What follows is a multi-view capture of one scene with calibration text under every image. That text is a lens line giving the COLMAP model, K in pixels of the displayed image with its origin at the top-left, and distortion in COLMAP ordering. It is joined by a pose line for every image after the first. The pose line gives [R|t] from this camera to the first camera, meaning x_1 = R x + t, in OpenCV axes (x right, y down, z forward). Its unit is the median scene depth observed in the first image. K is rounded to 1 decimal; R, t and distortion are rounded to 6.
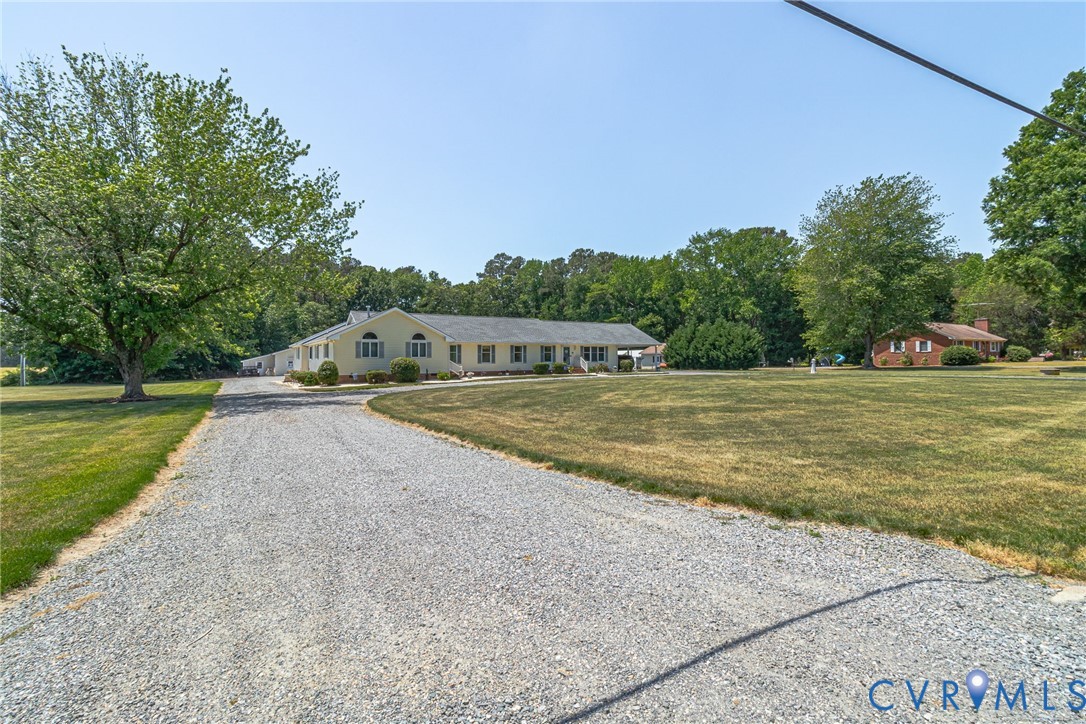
lens RADIAL K [[500.1, 0, 547.6], [0, 500.1, 350.9], [0, 0, 1]] dist [0.002732, 0.001469]
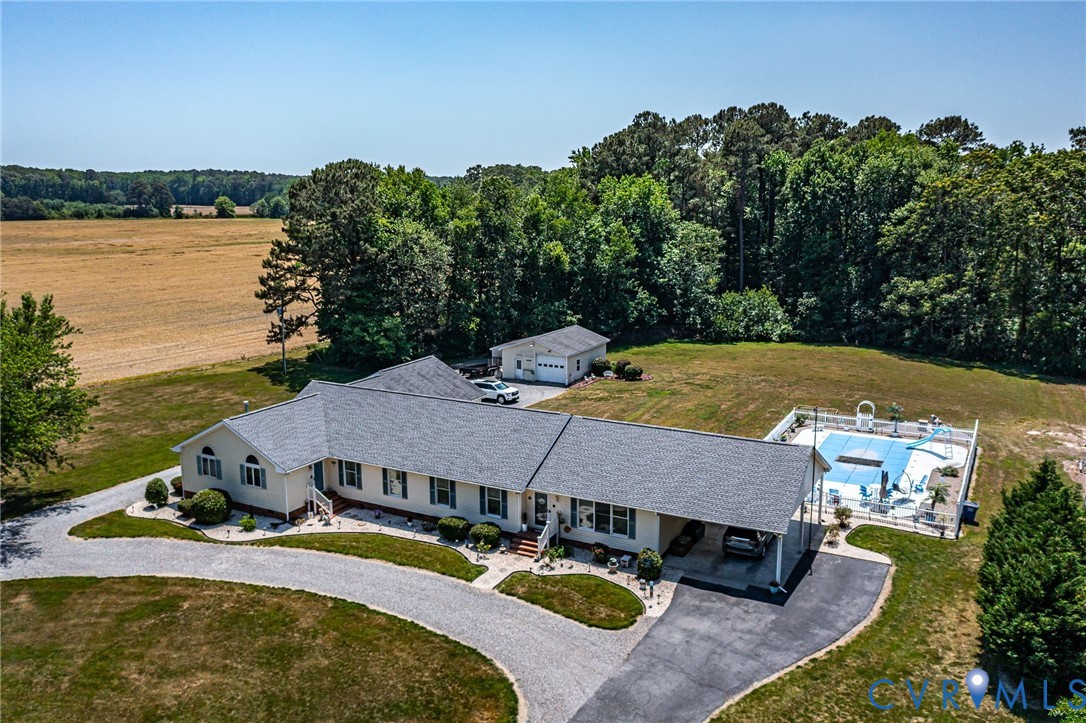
lens RADIAL K [[879.9, 0, 543.0], [0, 879.9, 361.5], [0, 0, 1]] dist [-0.011661, -0.001306]
pose [[0.492308, 0.179472, -0.851717, 0.820765], [0.016920, 0.976354, 0.215515, -0.350620], [0.870257, -0.120511, 0.477630, 0.604836]]
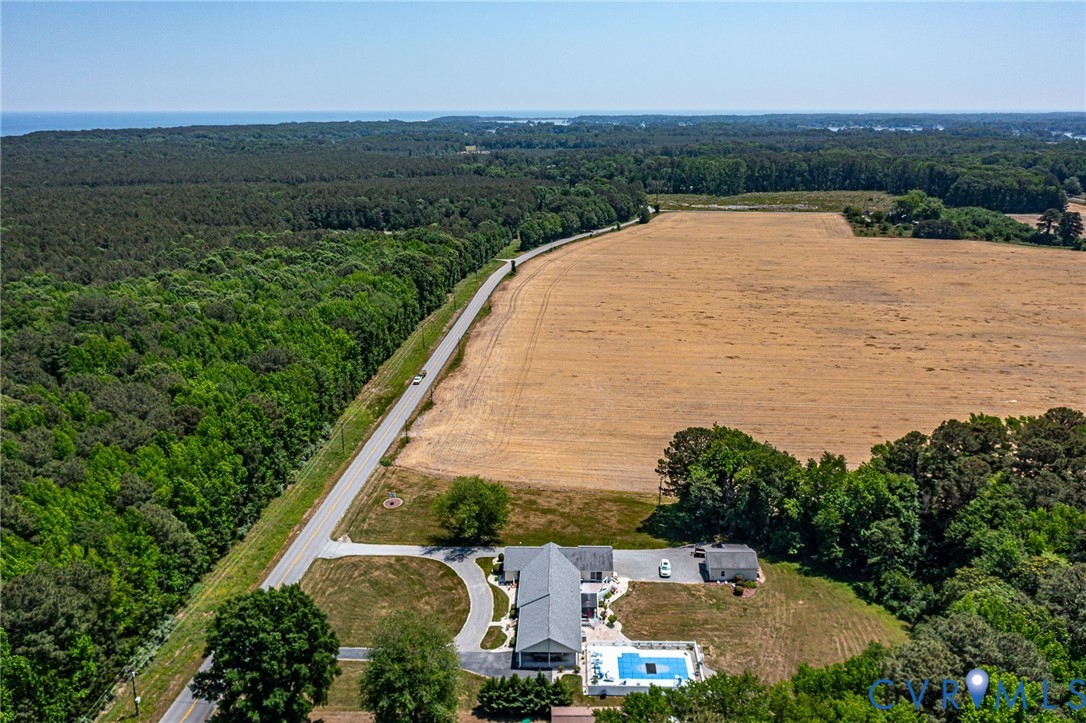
lens RADIAL K [[869.3, 0, 543.0], [0, 869.3, 361.5], [0, 0, 1]] dist [-0.007751, -0.001197]
pose [[-0.552442, 0.238699, -0.798643, 2.297853], [0.022779, 0.962086, 0.271793, -1.731542], [0.833240, 0.131957, -0.536934, 2.668534]]
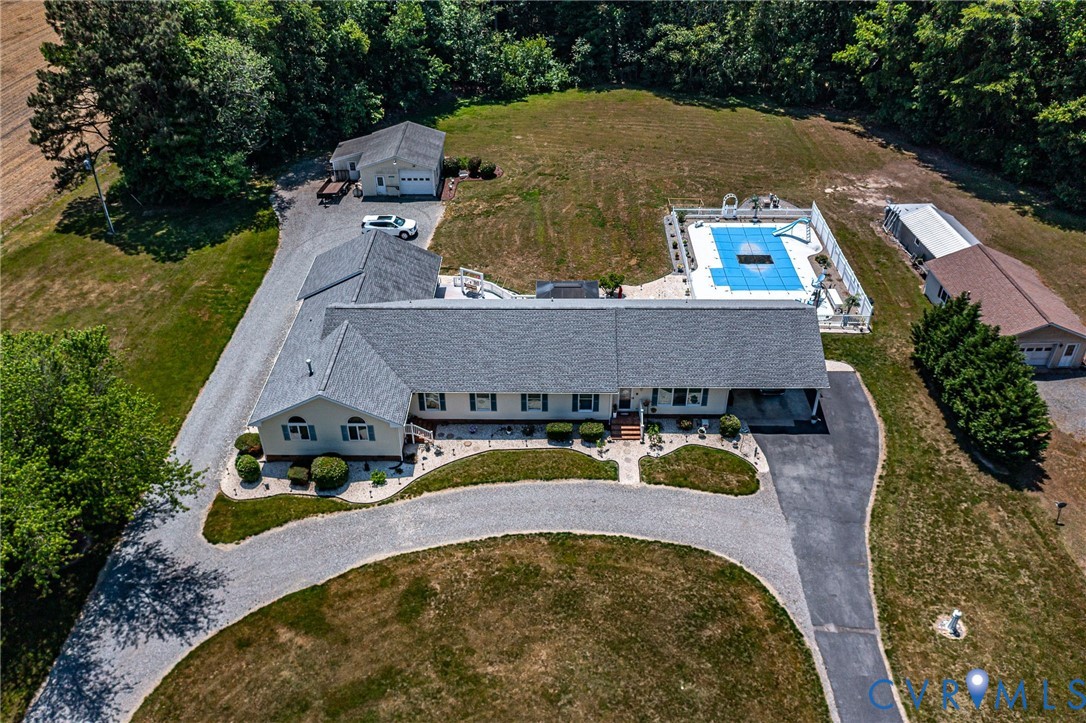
lens RADIAL K [[853.9, 0, 543.0], [0, 853.9, 361.5], [0, 0, 1]] dist [-0.011951, 0.003670]
pose [[0.841138, 0.321833, -0.434639, 0.425592], [0.004778, 0.799211, 0.601032, -0.711359], [0.540800, -0.507627, 0.670709, 0.241766]]
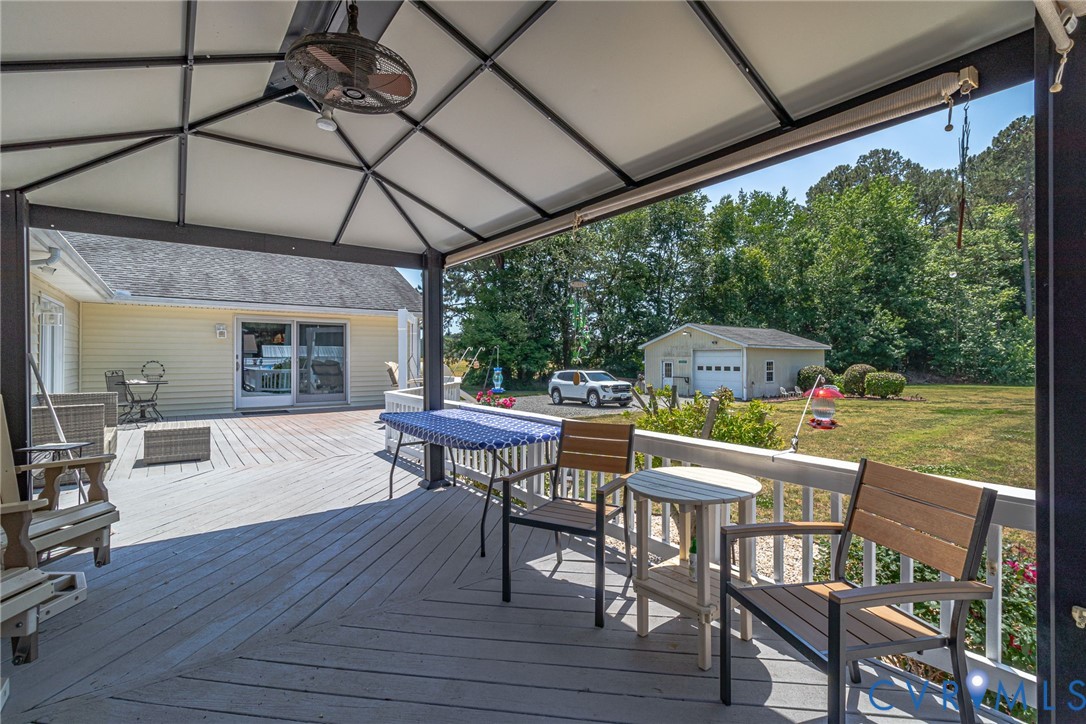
lens RADIAL K [[510.4, 0, 561.7], [0, 510.4, 360.6], [0, 0, 1]] dist [-0.012584, 0.000172]
pose [[0.096754, 0.010678, -0.995251, -0.092441], [0.022623, 0.999661, 0.012925, 0.016922], [0.995051, -0.023766, 0.096480, 1.218926]]
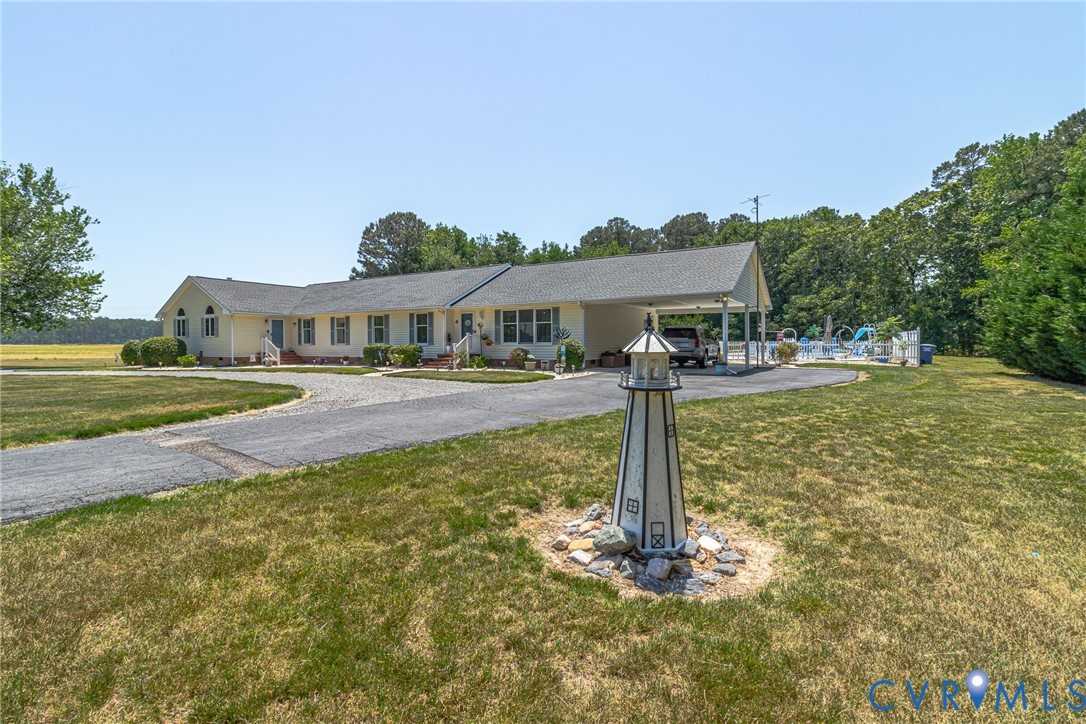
lens RADIAL K [[500.1, 0, 547.6], [0, 500.1, 350.9], [0, 0, 1]] dist [0.002732, 0.001469]
pose [[0.448469, 0.023433, -0.893491, 0.538216], [0.017771, 0.999225, 0.035126, 0.013468], [0.893622, -0.031631, 0.447705, 0.880099]]
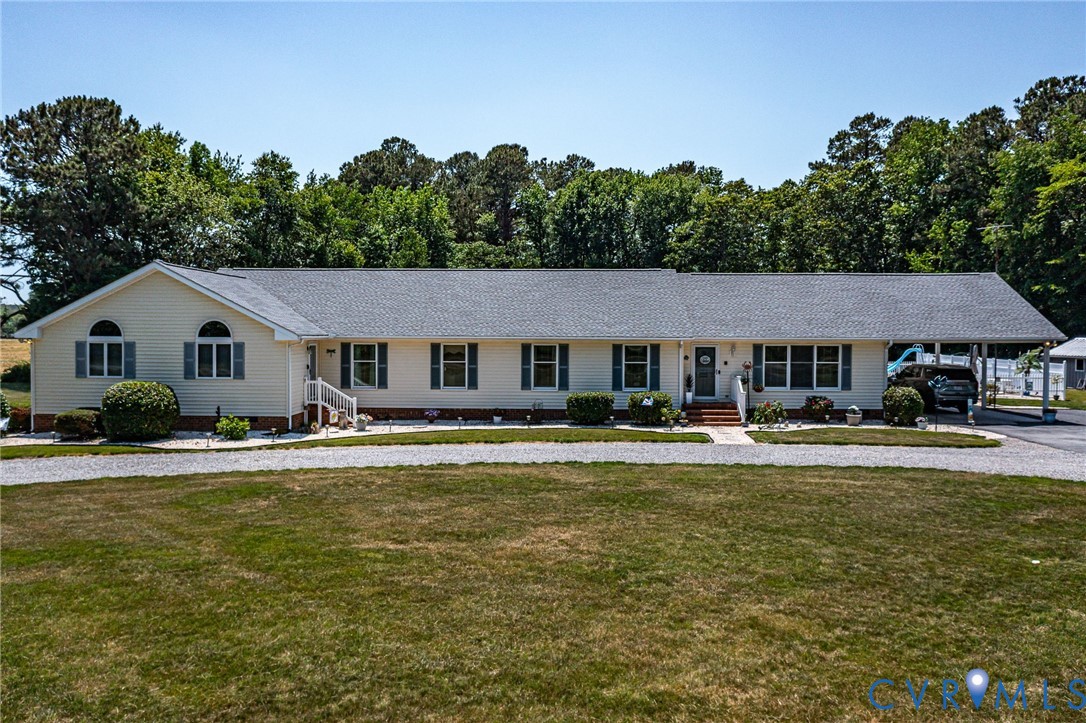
lens RADIAL K [[869.3, 0, 543.0], [0, 869.3, 361.5], [0, 0, 1]] dist [-0.007751, -0.001197]
pose [[0.831844, 0.033927, -0.553971, 0.300264], [-0.002186, 0.998322, 0.057858, -0.035074], [0.555005, -0.046918, 0.830523, 0.426596]]
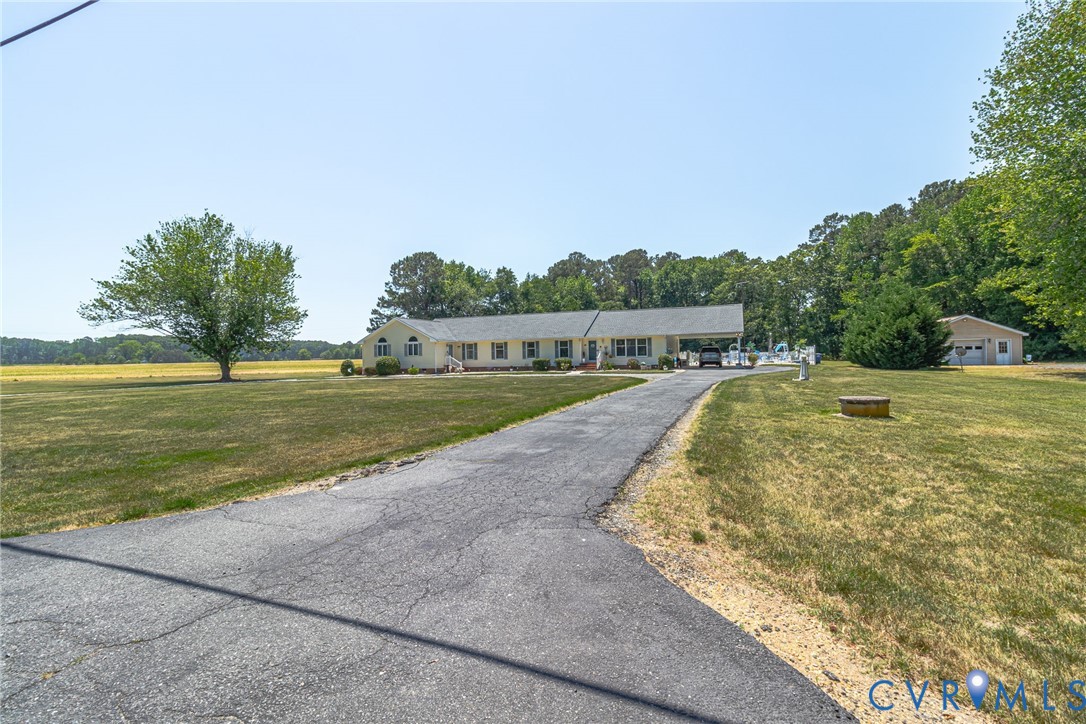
lens RADIAL K [[500.1, 0, 547.6], [0, 500.1, 350.9], [0, 0, 1]] dist [0.002732, 0.001469]
pose [[0.598539, -0.007912, -0.801055, 0.738418], [0.030824, 0.999438, 0.013160, -0.003970], [0.800500, -0.032568, 0.598447, 0.410269]]
